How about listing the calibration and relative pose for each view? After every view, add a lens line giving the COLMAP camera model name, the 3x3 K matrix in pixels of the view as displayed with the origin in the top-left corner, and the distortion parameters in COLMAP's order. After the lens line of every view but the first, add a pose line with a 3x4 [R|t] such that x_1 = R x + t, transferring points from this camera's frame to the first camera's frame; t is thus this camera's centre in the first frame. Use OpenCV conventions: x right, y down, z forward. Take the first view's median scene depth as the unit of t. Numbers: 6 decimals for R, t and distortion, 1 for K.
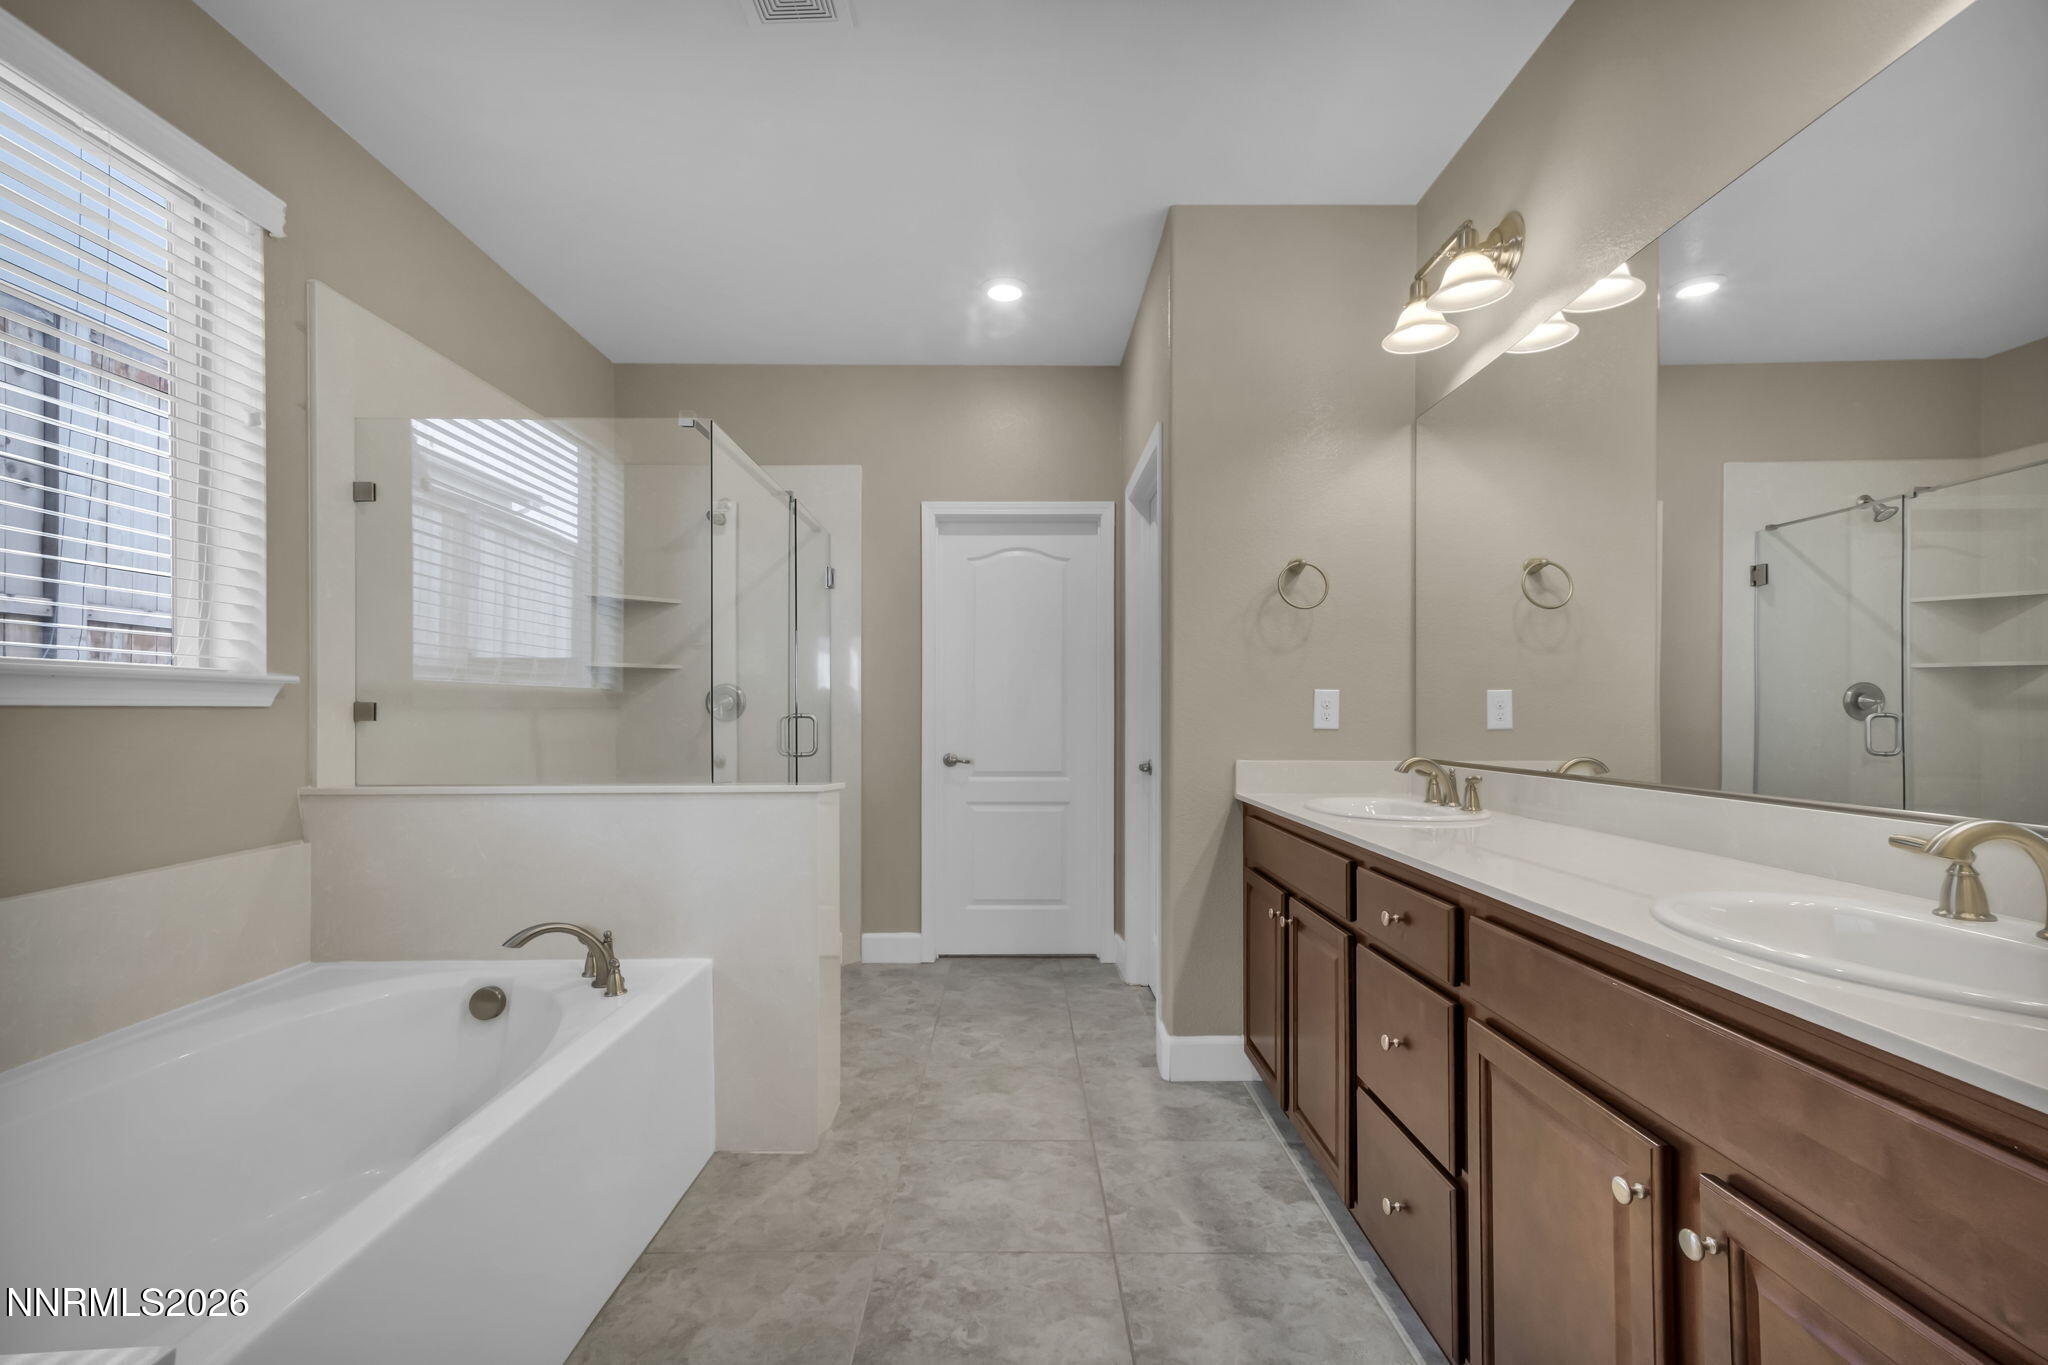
lens RADIAL K [[905.6, 0, 1014.6], [0, 905.6, 704.9], [0, 0, 1]] dist [0.002218, 0.013195]
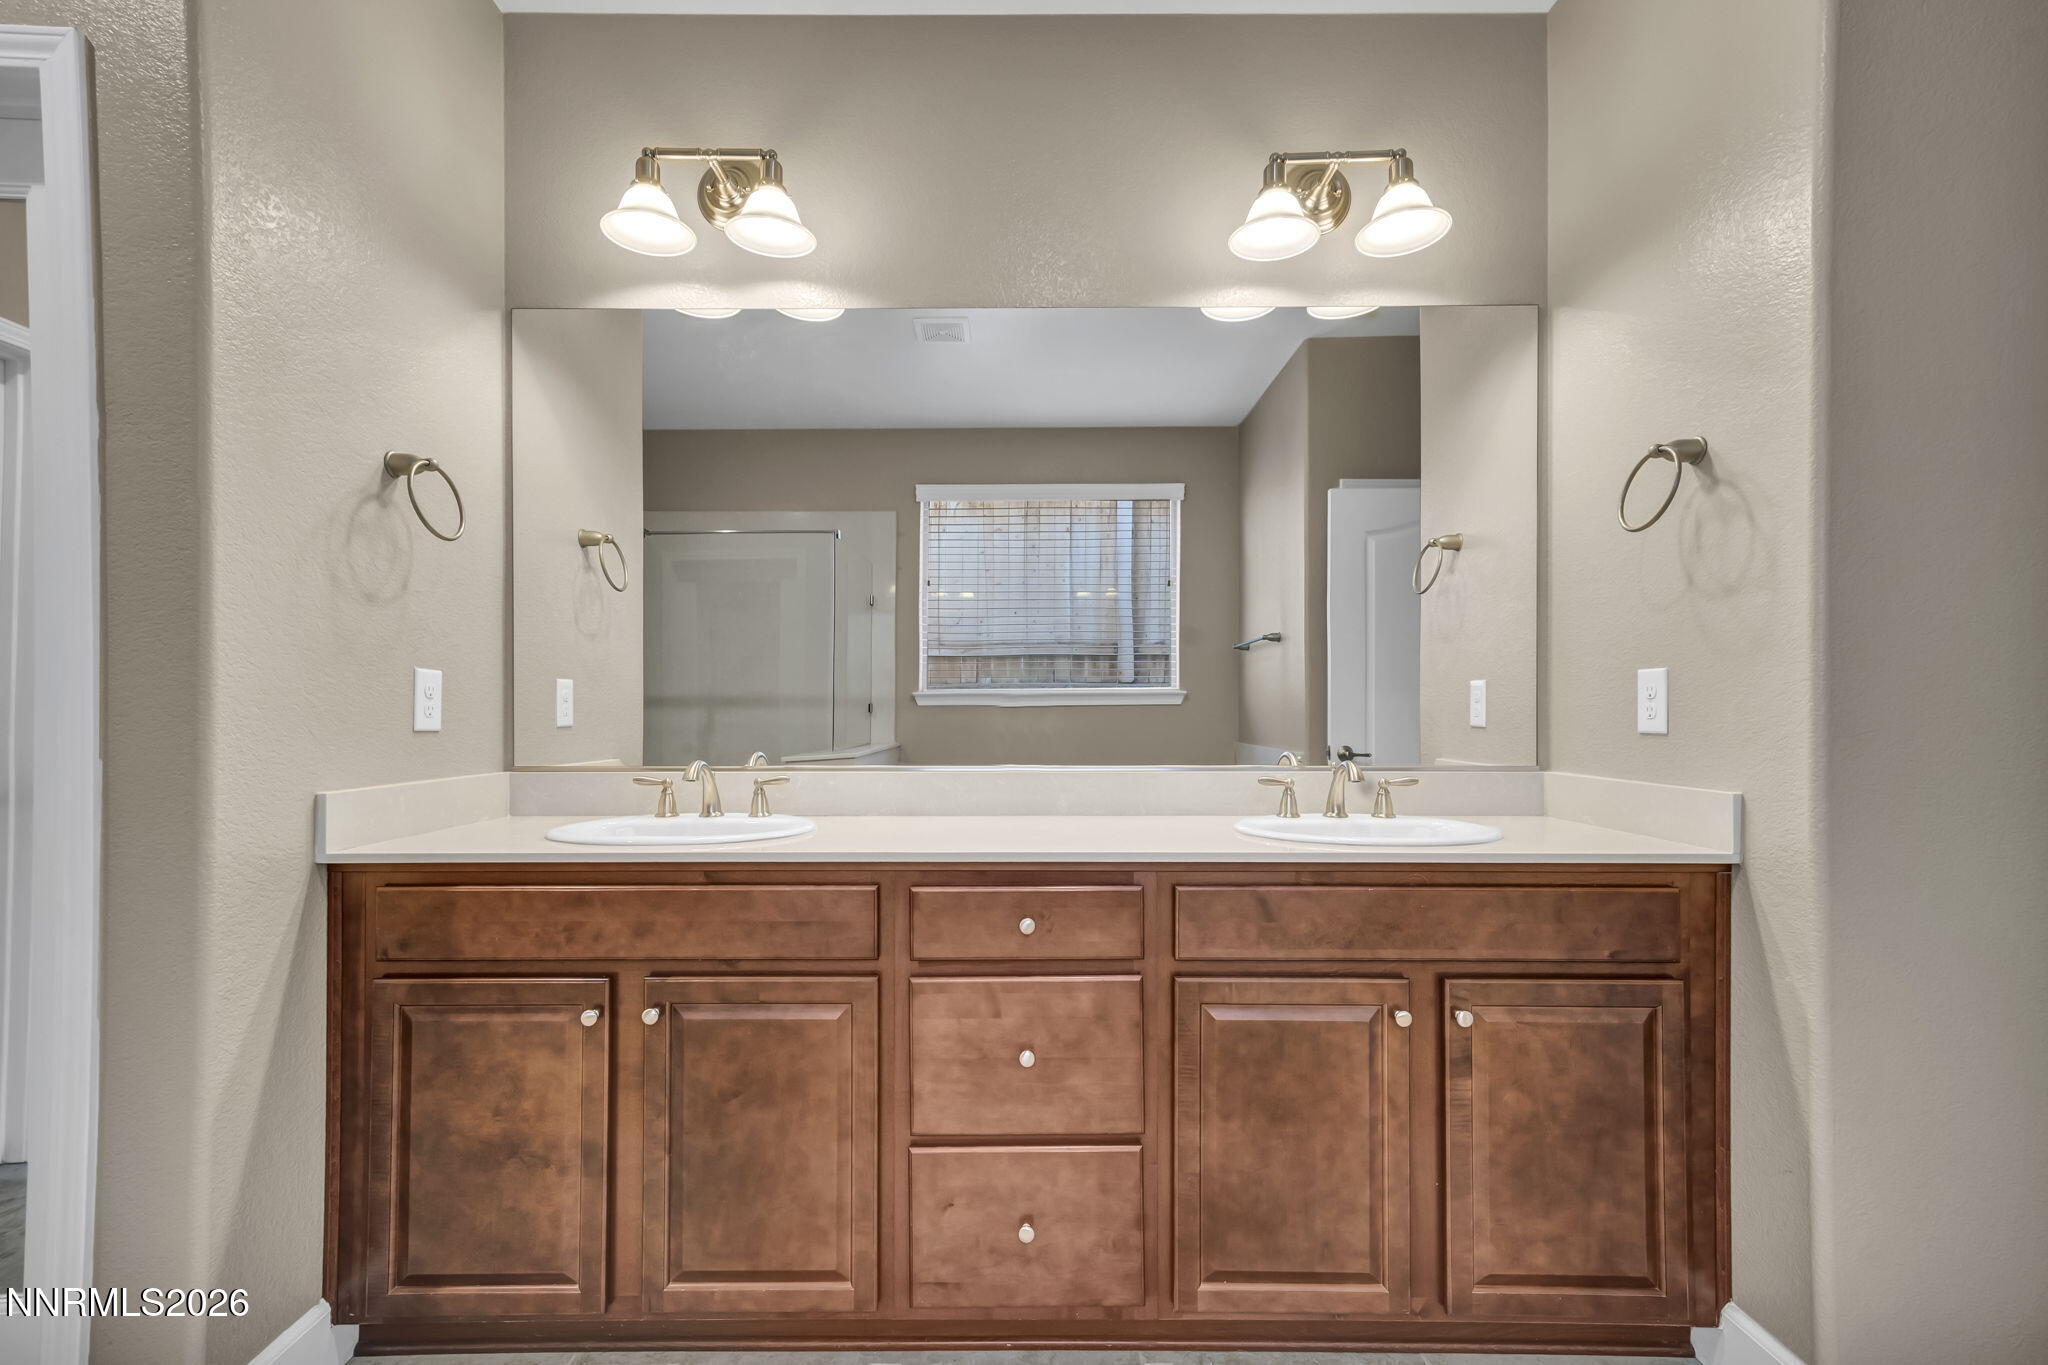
lens RADIAL K [[905.6, 0, 1014.6], [0, 905.6, 704.9], [0, 0, 1]] dist [0.002218, 0.013195]
pose [[0.002904, 0.008839, 0.999957, -0.299274], [-0.012295, 0.999886, -0.008802, 0.009078], [-0.999920, -0.012269, 0.003012, 0.582693]]
